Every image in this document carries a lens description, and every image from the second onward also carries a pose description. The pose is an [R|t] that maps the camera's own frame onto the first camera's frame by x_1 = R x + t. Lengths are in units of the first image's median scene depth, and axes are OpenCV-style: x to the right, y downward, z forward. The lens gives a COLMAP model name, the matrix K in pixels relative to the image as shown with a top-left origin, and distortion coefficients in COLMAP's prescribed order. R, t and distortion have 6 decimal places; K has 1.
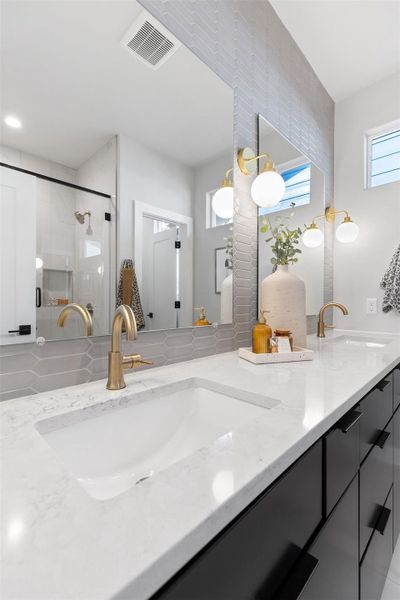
lens RADIAL K [[268.6, 0, 200.7], [0, 268.6, 301.4], [0, 0, 1]] dist [0.003541, -0.000586]
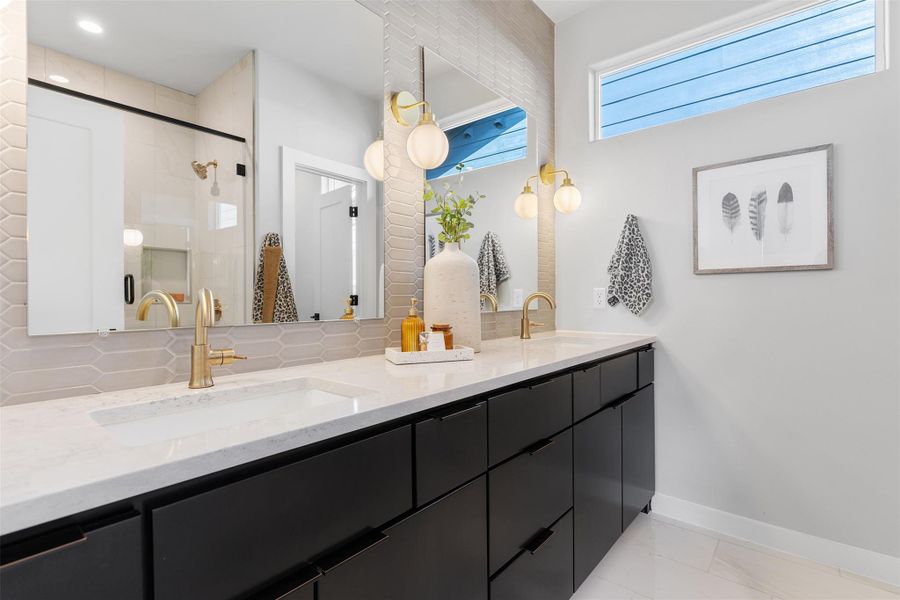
lens RADIAL K [[415.4, 0, 448.4], [0, 415.4, 298.7], [0, 0, 1]] dist [-0.004992, 0.000647]
pose [[0.996005, -0.007843, 0.088952, 0.128421], [0.007663, 0.999968, 0.002363, 0.016133], [-0.088968, -0.001672, 0.996033, -0.138416]]
